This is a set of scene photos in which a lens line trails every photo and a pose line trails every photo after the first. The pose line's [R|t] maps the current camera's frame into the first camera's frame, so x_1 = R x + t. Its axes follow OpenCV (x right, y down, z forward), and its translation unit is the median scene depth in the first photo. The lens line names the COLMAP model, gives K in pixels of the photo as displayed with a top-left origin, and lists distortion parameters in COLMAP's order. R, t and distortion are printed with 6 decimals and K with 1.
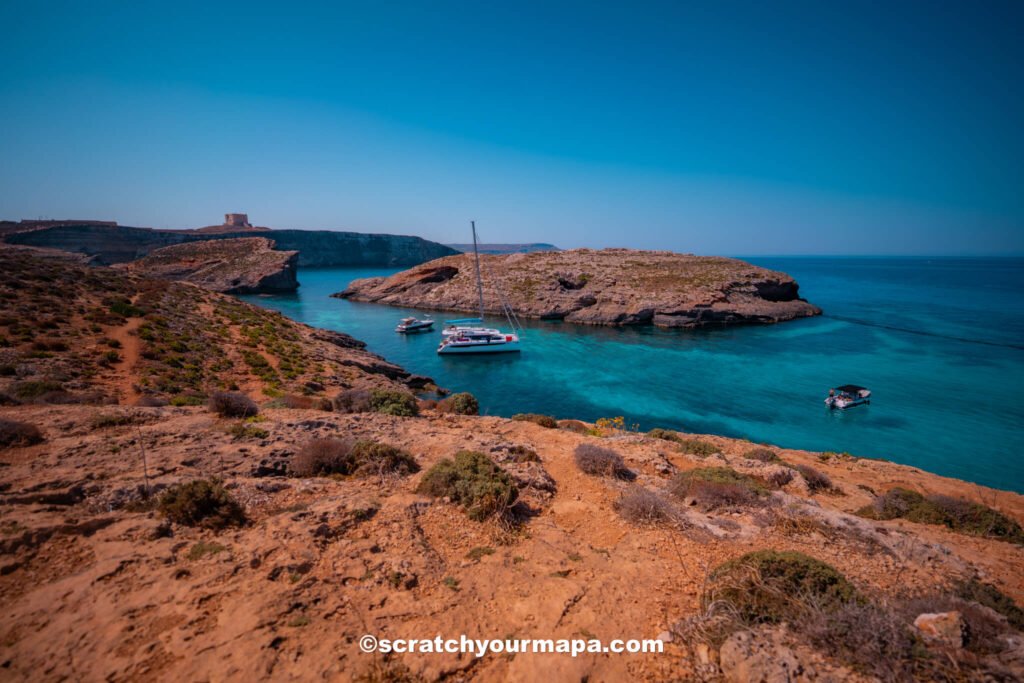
lens RADIAL K [[437.8, 0, 510.2], [0, 437.8, 347.7], [0, 0, 1]] dist [-0.001577, -0.007332]
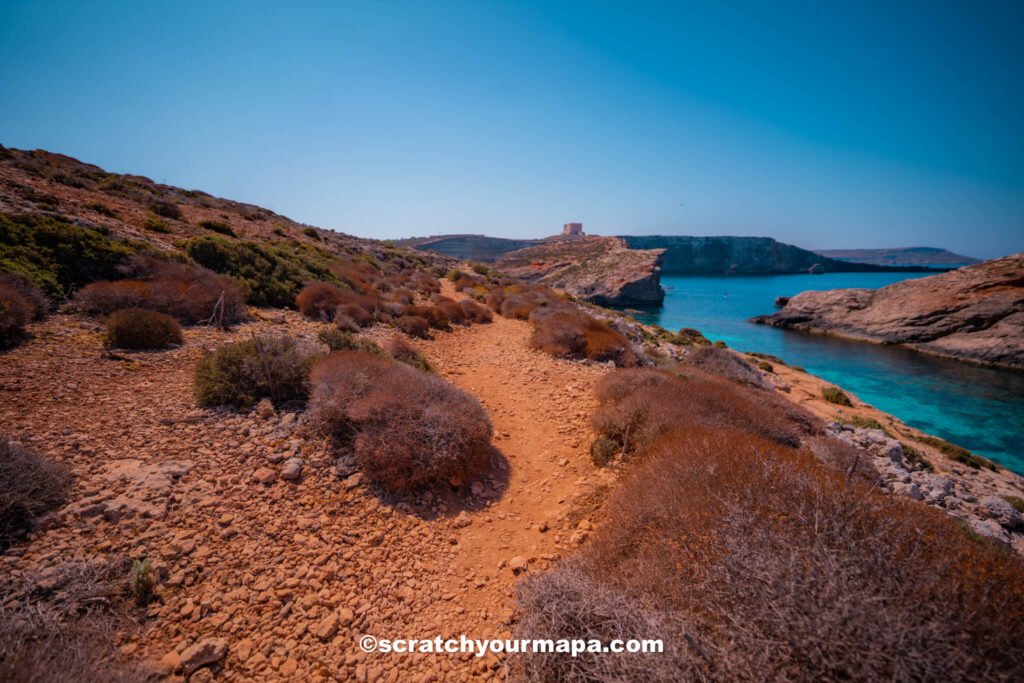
lens RADIAL K [[437.8, 0, 510.2], [0, 437.8, 347.7], [0, 0, 1]] dist [-0.001577, -0.007332]
pose [[0.786362, 0.109779, -0.607933, -0.227261], [-0.121825, 0.992316, 0.021610, -0.043297], [0.605634, 0.057069, 0.793694, 0.277297]]
